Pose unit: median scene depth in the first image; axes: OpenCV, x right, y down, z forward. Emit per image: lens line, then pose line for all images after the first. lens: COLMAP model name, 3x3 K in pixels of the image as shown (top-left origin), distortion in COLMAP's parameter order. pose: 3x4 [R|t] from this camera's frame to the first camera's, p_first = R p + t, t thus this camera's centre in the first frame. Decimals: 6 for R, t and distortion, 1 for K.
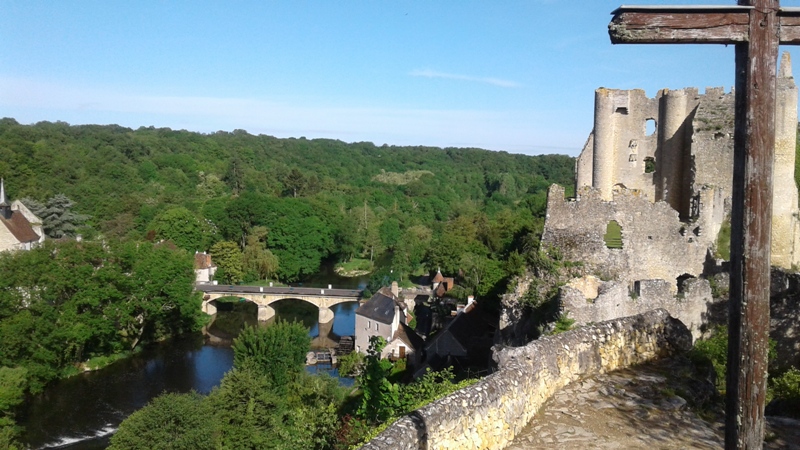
lens RADIAL K [[735.0, 0, 400.0], [0, 735.0, 225.0], [0, 0, 1]] dist [0.066333, -0.131809]
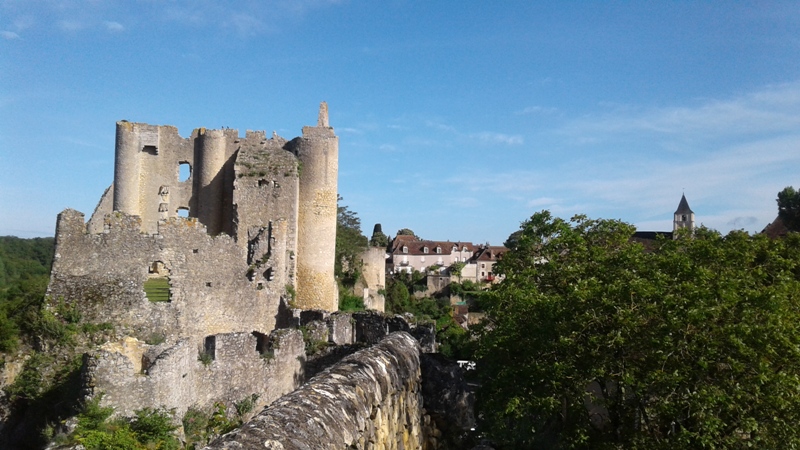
lens RADIAL K [[735.0, 0, 400.0], [0, 735.0, 225.0], [0, 0, 1]] dist [0.066333, -0.131809]
pose [[0.799459, 0.034983, 0.599701, 0.048570], [0.036096, 0.993702, -0.106086, 0.041848], [-0.599635, 0.106458, 0.793161, 0.294418]]
